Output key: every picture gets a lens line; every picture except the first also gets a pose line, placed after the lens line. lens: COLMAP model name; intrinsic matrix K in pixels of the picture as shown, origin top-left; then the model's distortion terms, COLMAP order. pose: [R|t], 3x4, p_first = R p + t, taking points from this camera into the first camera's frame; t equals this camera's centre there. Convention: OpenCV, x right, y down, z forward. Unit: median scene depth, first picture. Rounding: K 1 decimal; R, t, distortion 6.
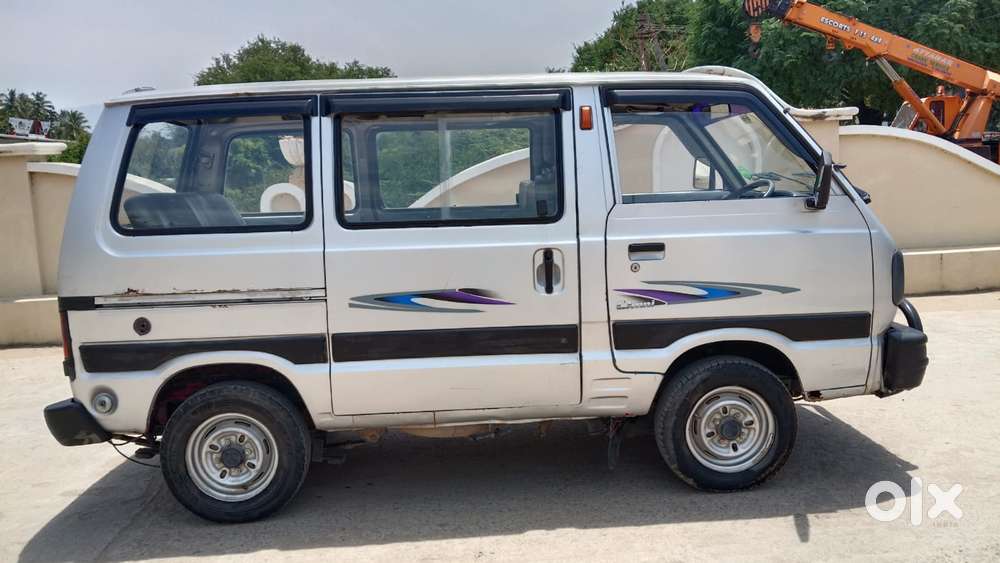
lens RADIAL K [[842.7, 0, 507.4], [0, 842.7, 280.3], [0, 0, 1]] dist [0.089722, -0.174044]
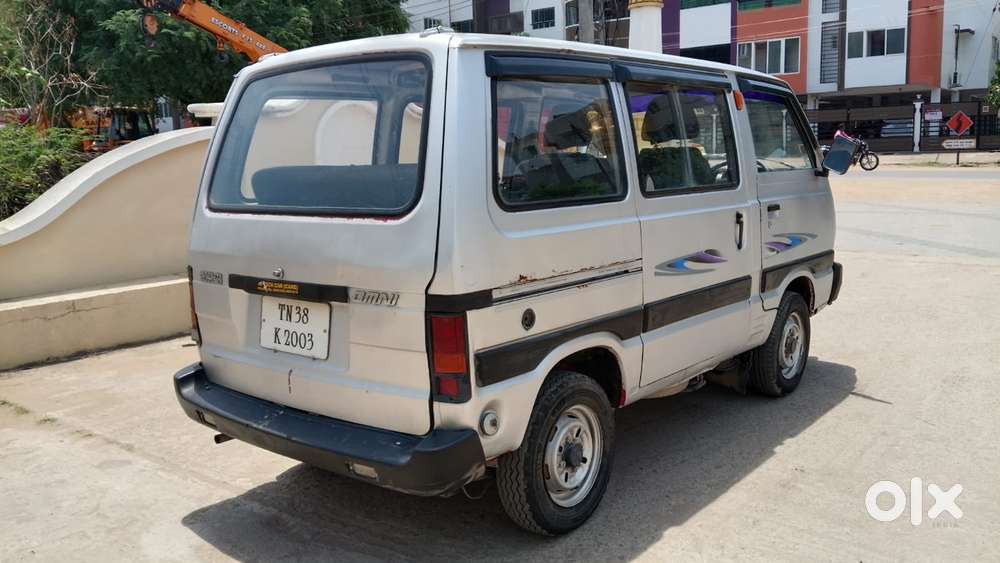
lens RADIAL K [[842.7, 0, 499.3], [0, 842.7, 280.3], [0, 0, 1]] dist [0.089722, -0.174044]
pose [[0.671307, -0.091616, 0.735495, -1.026915], [0.094934, 0.994786, 0.037265, -0.017181], [-0.735074, 0.044807, 0.676504, 0.449435]]
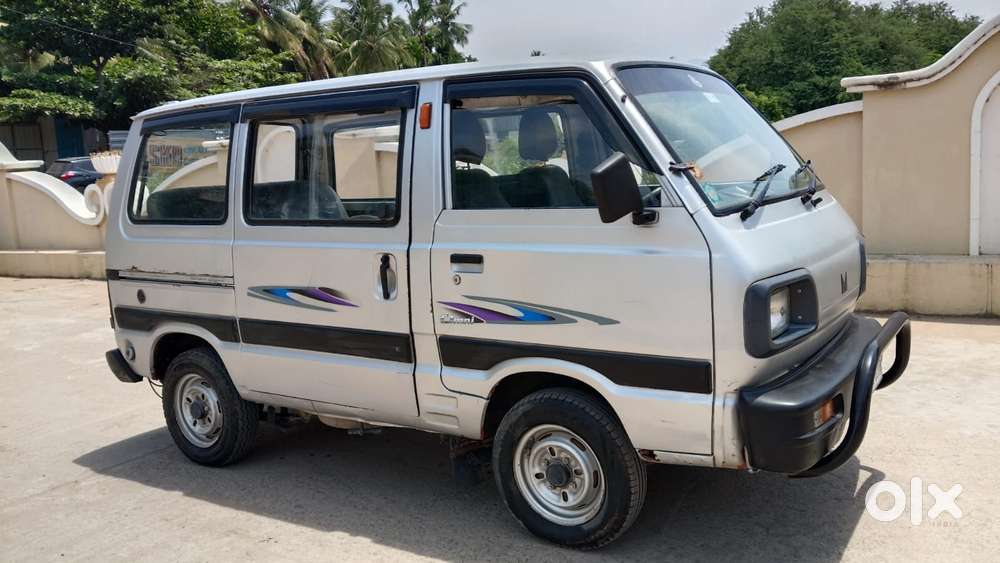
lens RADIAL K [[842.7, 0, 505.9], [0, 842.7, 282.7], [0, 0, 1]] dist [0.089722, -0.174044]
pose [[0.809714, 0.079015, -0.581481, 0.720804], [-0.046003, 0.996391, 0.071337, -0.078855], [0.585019, -0.031013, 0.810426, 0.288586]]
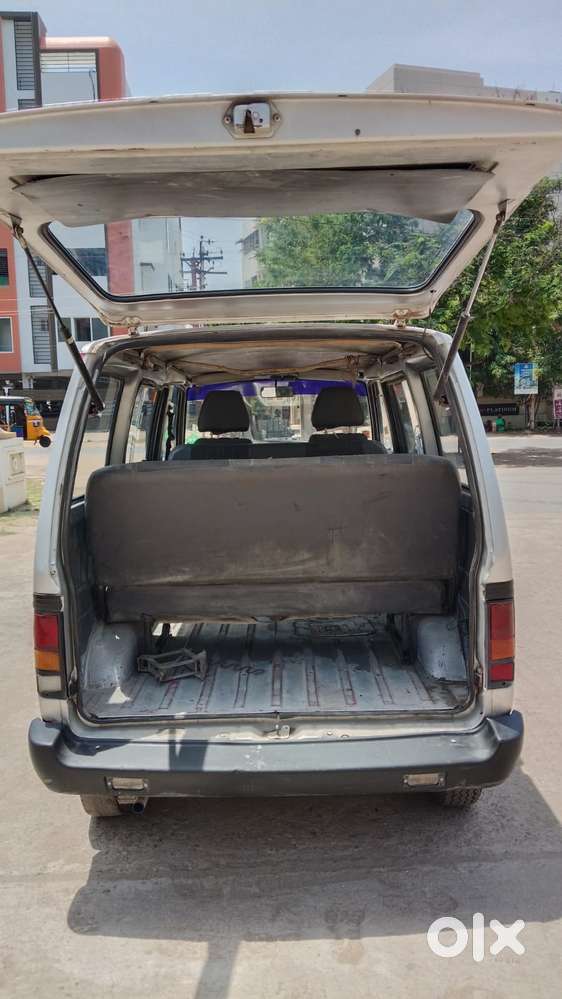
lens RADIAL K [[841.8, 0, 288.2], [0, 841.8, 497.1], [0, 0, 1]] dist [0.089722, -0.174044]
pose [[0.052878, -0.064317, 0.996528, -1.279386], [0.150764, 0.986999, 0.055703, -0.126779], [-0.987154, 0.147296, 0.061887, 1.110750]]
